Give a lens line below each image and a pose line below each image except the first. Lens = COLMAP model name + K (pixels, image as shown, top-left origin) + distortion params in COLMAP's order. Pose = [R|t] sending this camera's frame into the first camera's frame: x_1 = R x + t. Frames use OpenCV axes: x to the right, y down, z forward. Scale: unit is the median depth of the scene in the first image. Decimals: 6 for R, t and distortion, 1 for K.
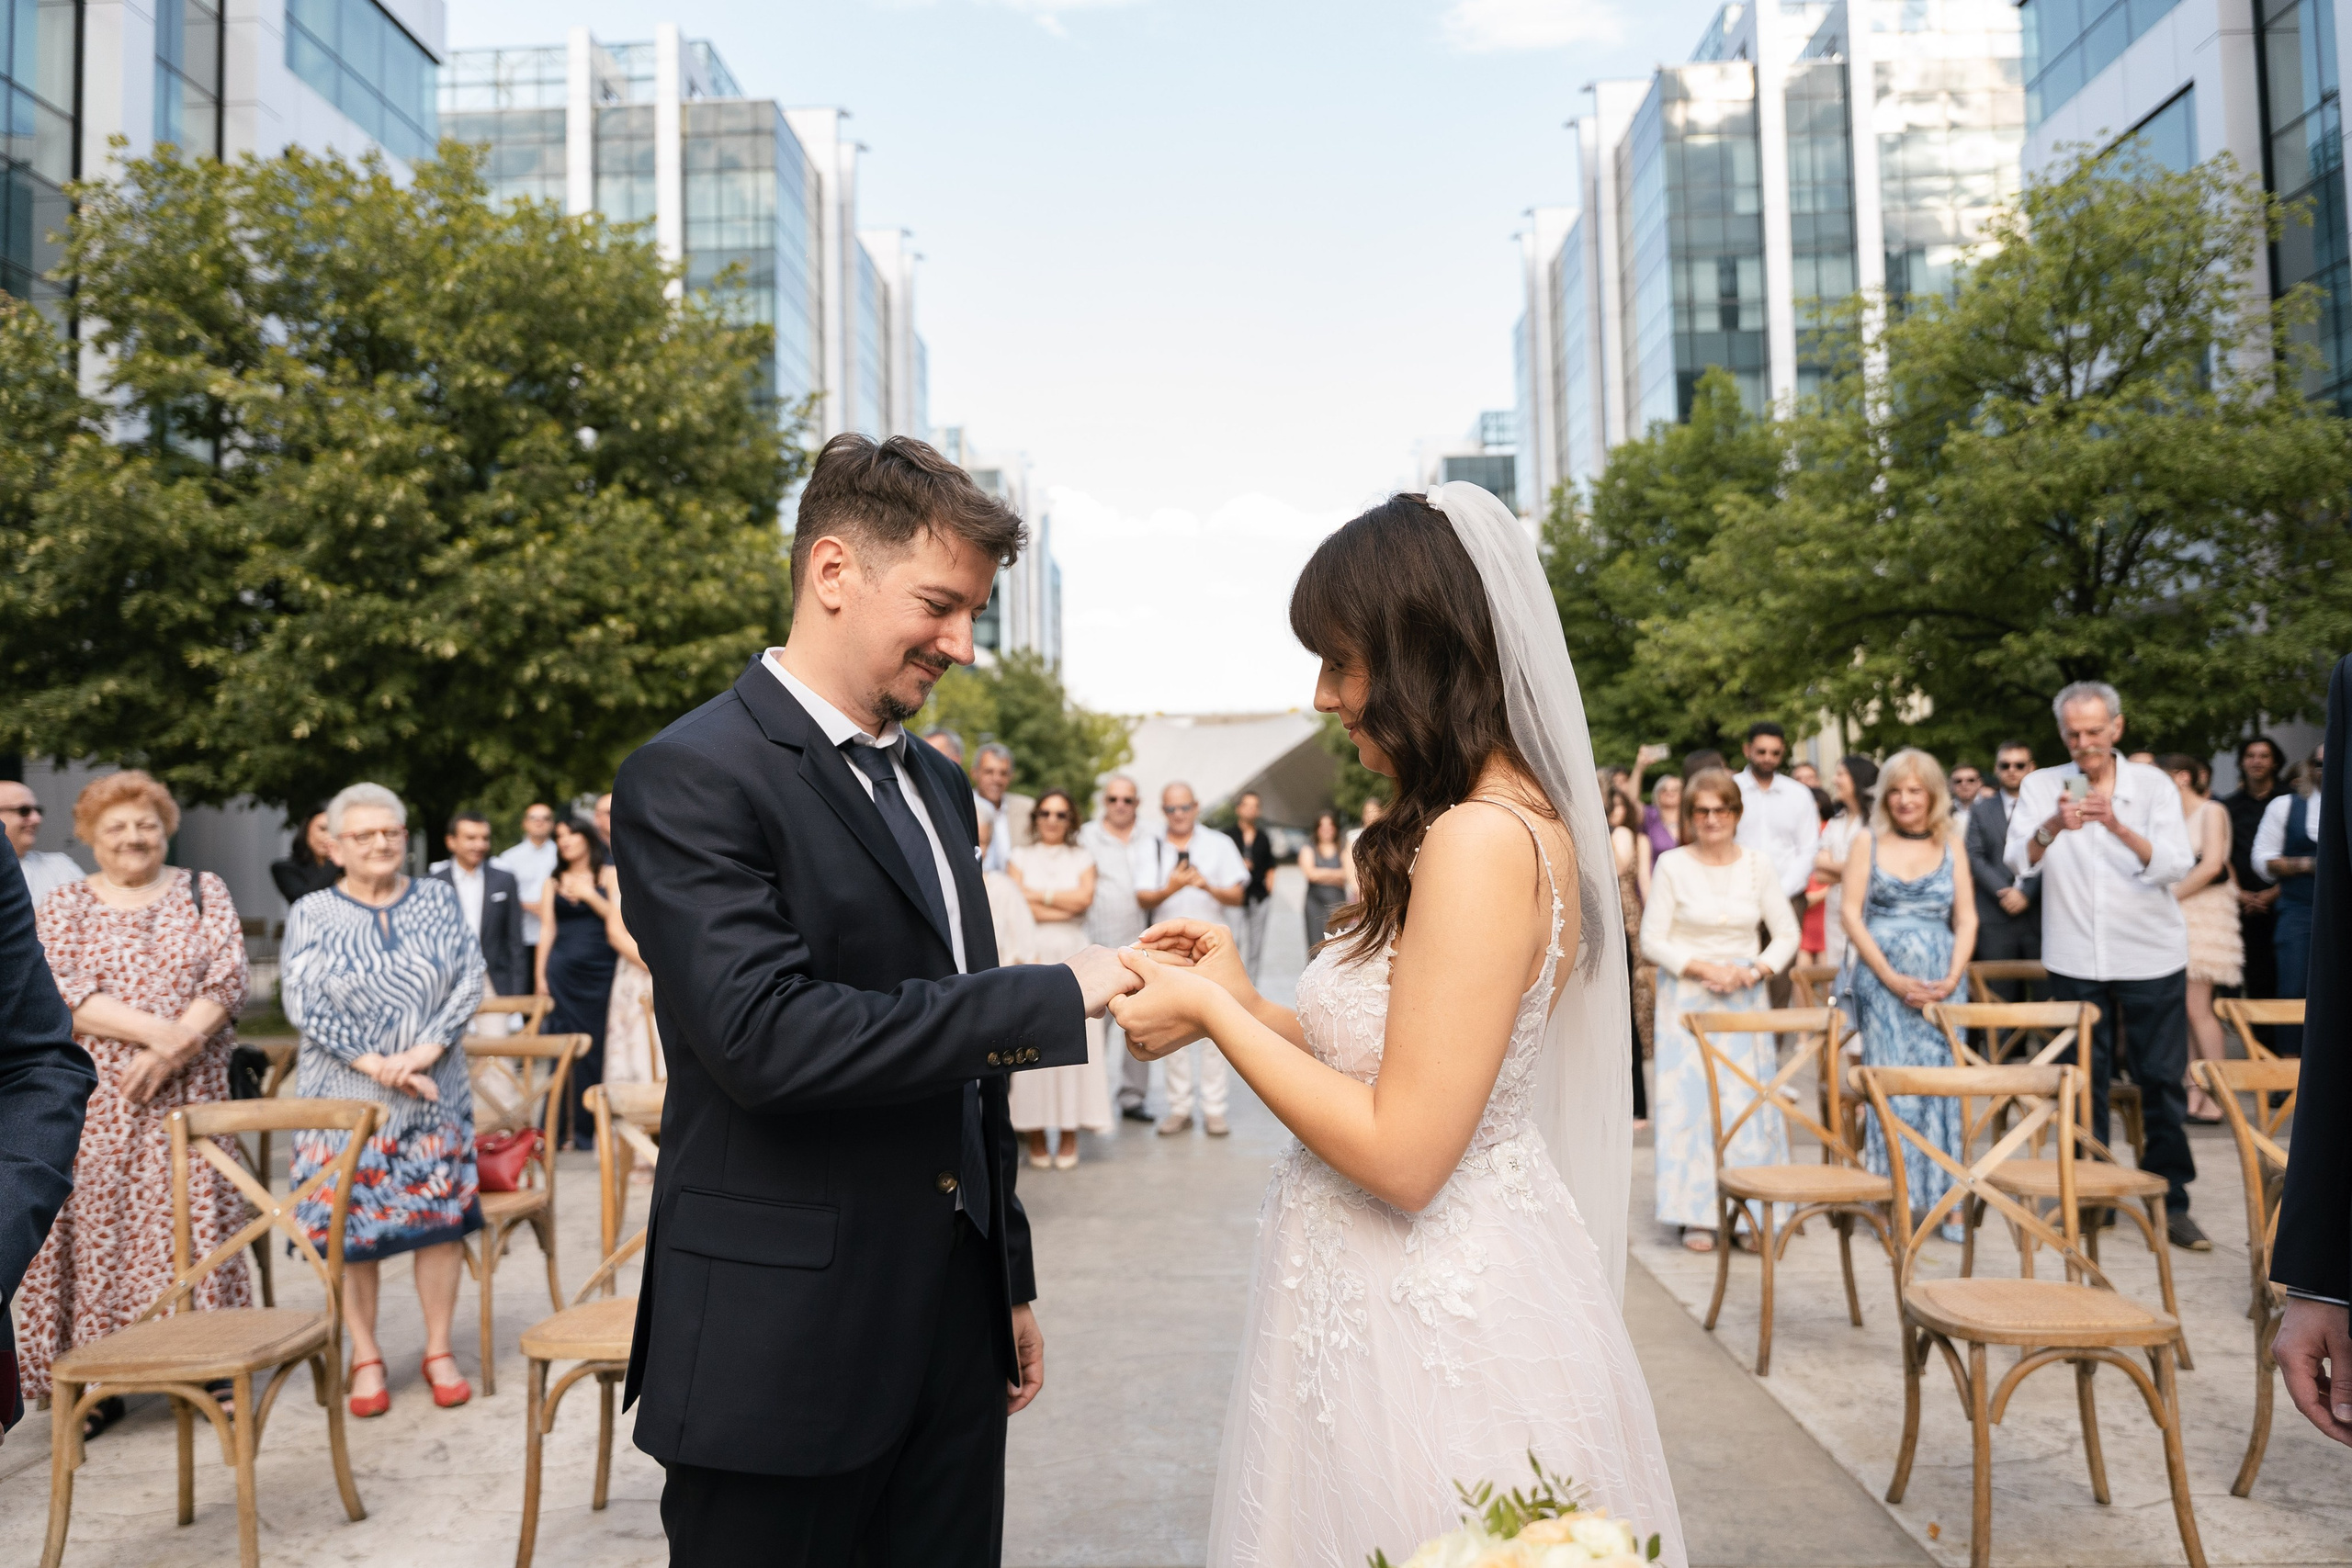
lens RADIAL K [[1613.0, 0, 1183.7], [0, 1613.0, 784.2], [0, 0, 1]] dist [-0.003359, -0.009637]
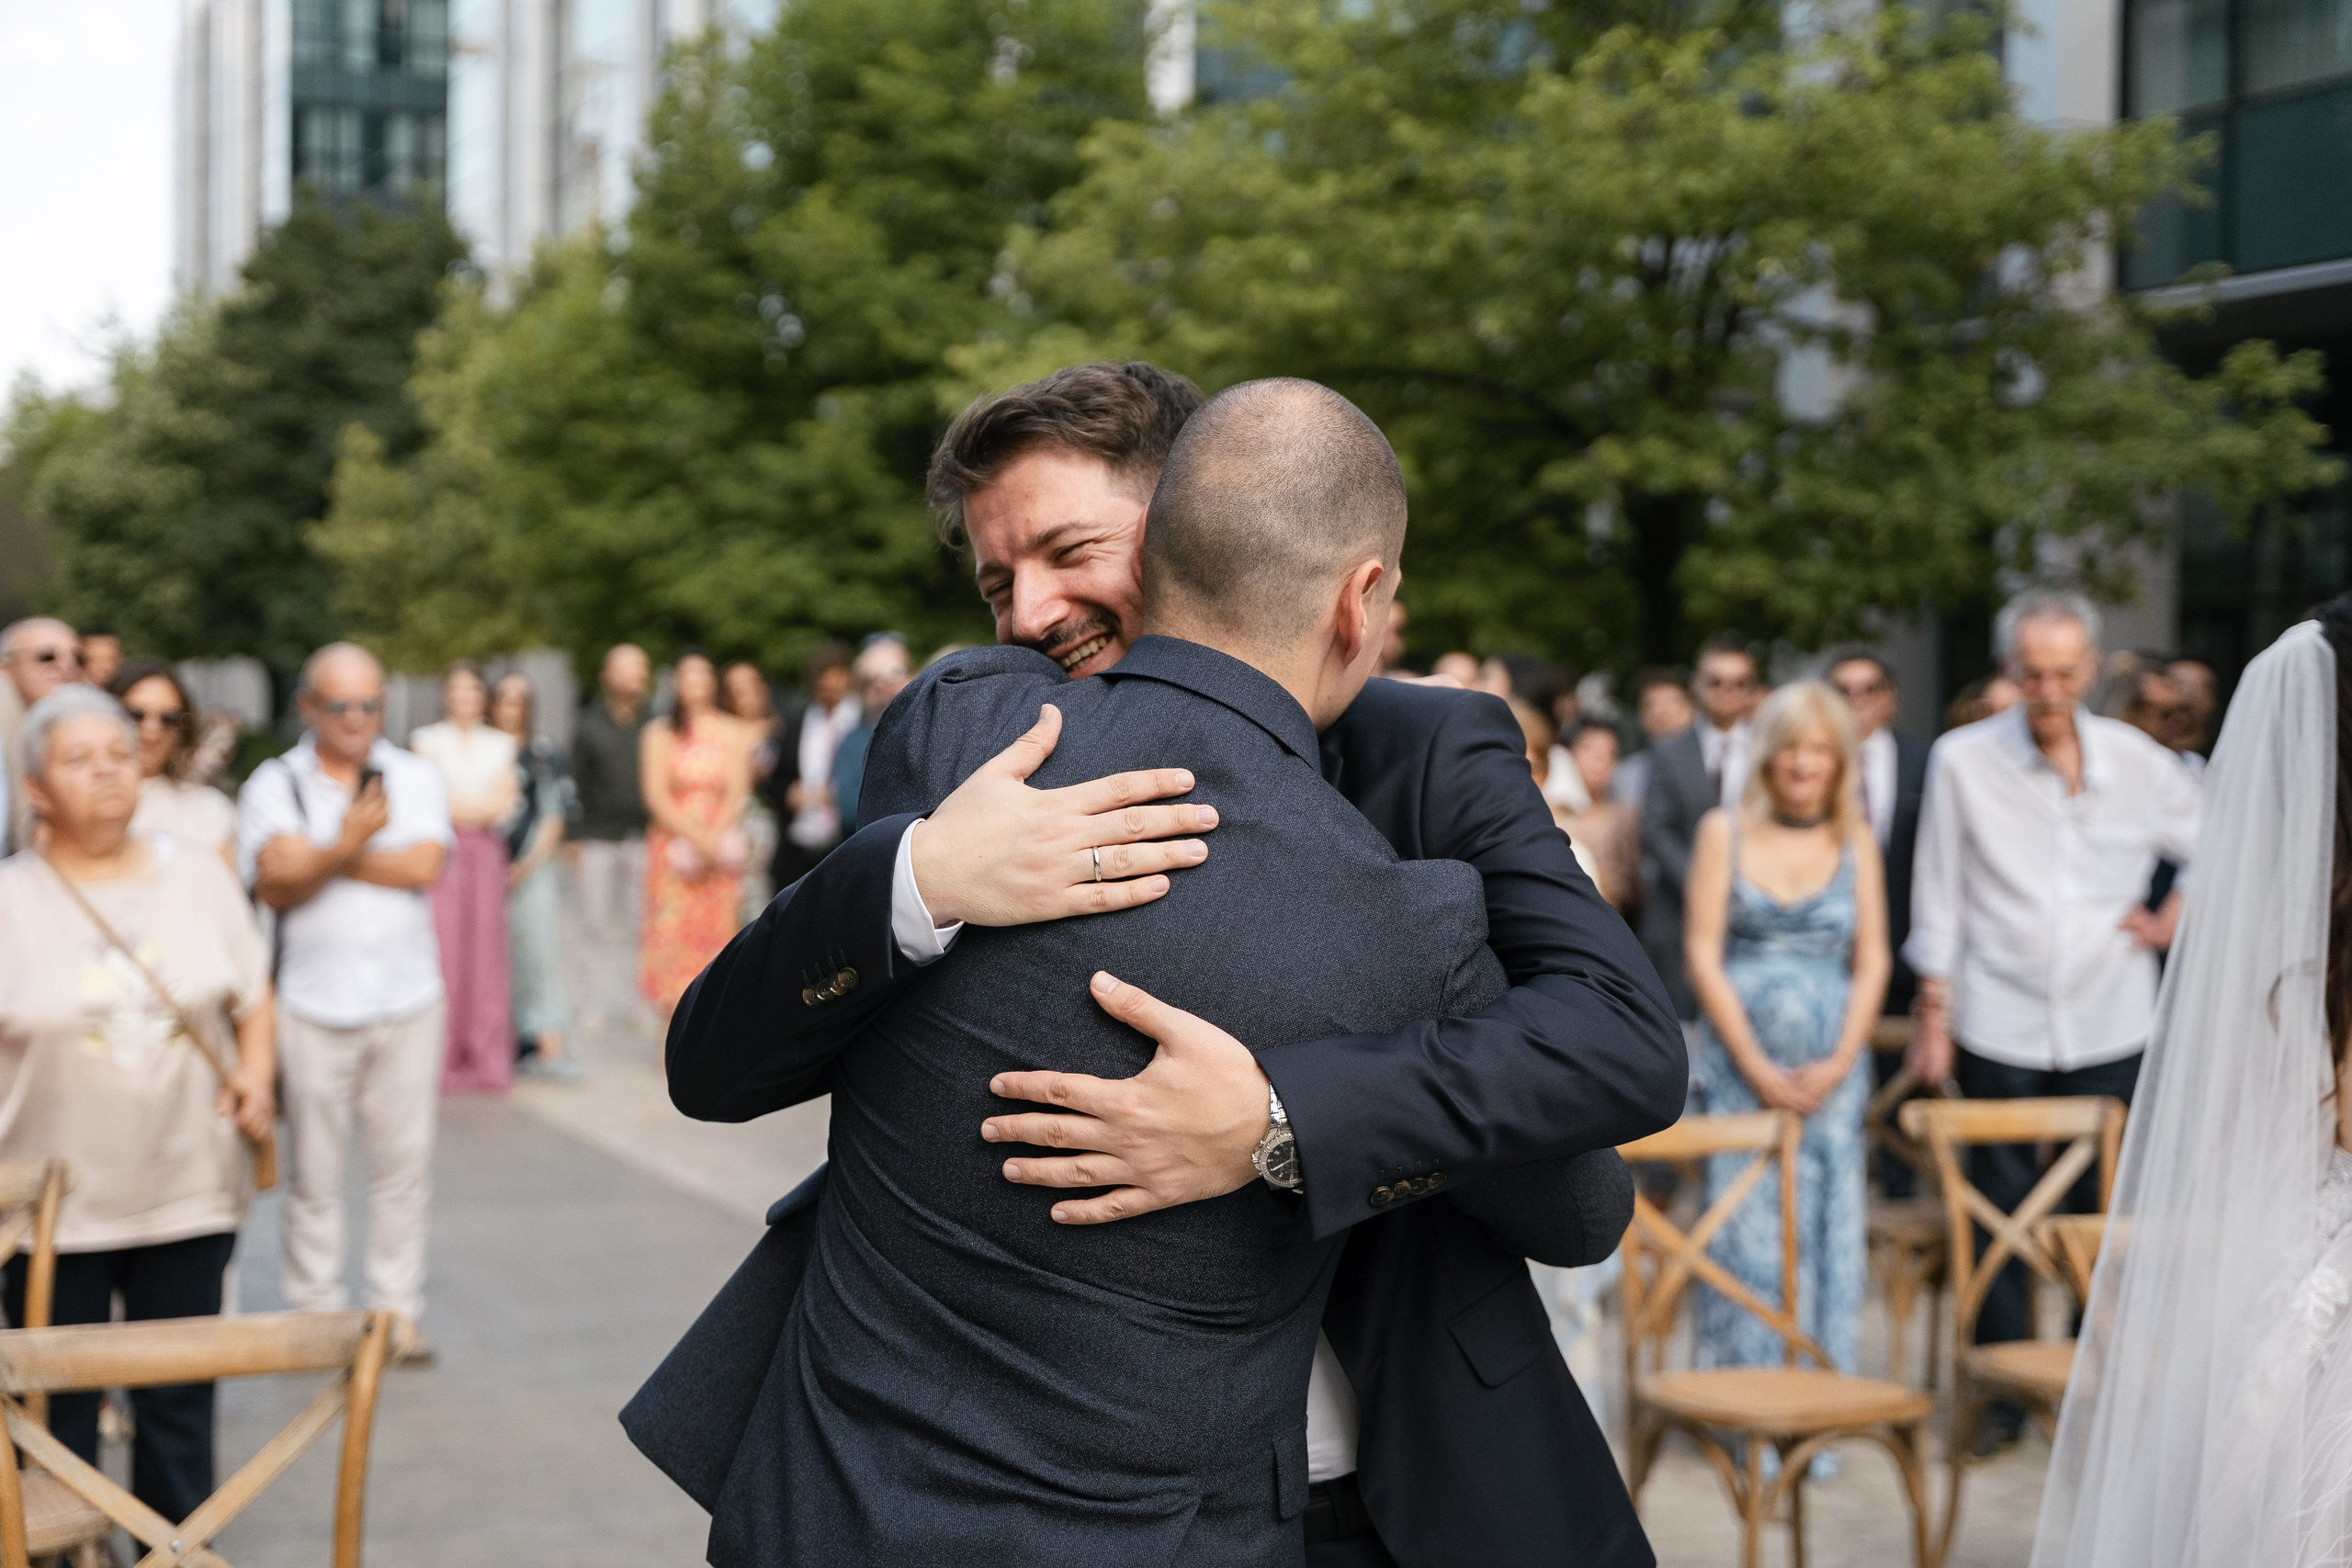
lens RADIAL K [[3289.9, 0, 1176.0], [0, 3289.9, 784.0], [0, 0, 1]] dist [0.021037, 0.018210]
pose [[0.897416, 0.030424, 0.440135, -0.139528], [-0.055185, 0.997525, 0.043568, -0.011257], [-0.437721, -0.063388, 0.896874, -0.005977]]
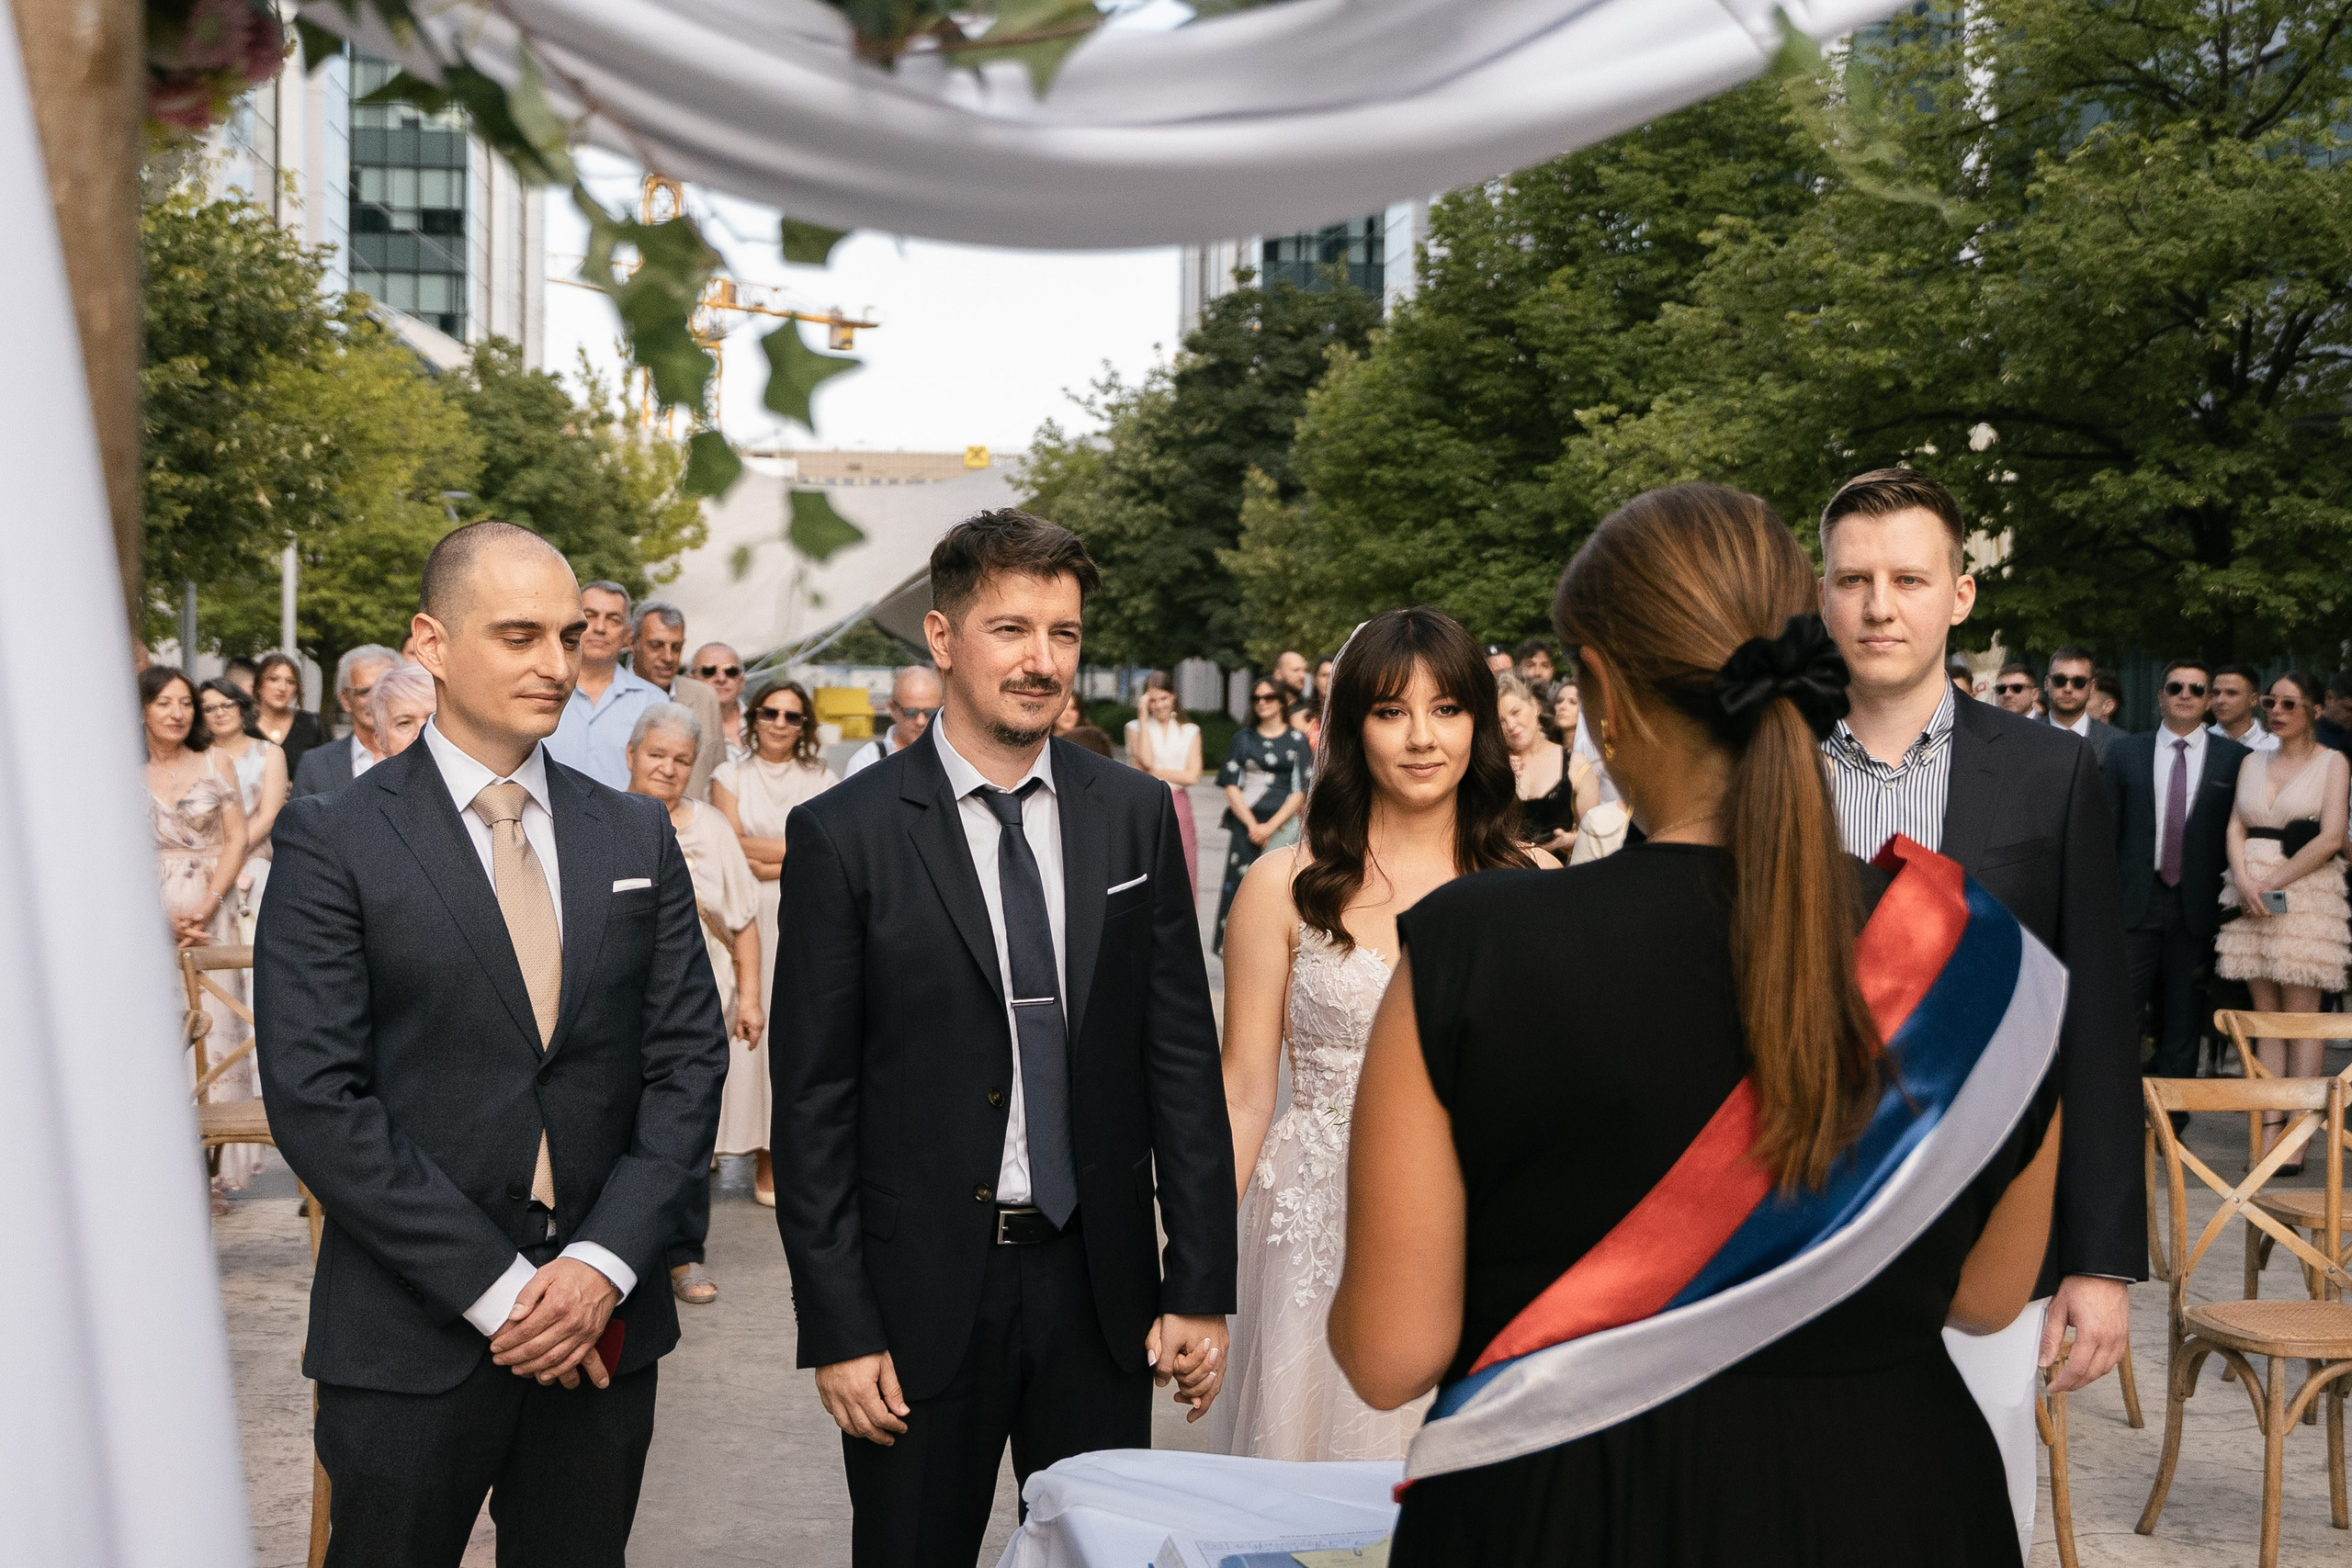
lens RADIAL K [[2877.8, 0, 1176.0], [0, 2877.8, 784.0], [0, 0, 1]] dist [0.006602, -0.004372]
pose [[0.989157, 0.031694, 0.143401, -0.046369], [-0.041784, 0.996817, 0.067904, -0.025100], [-0.140793, -0.073159, 0.987332, -0.157676]]
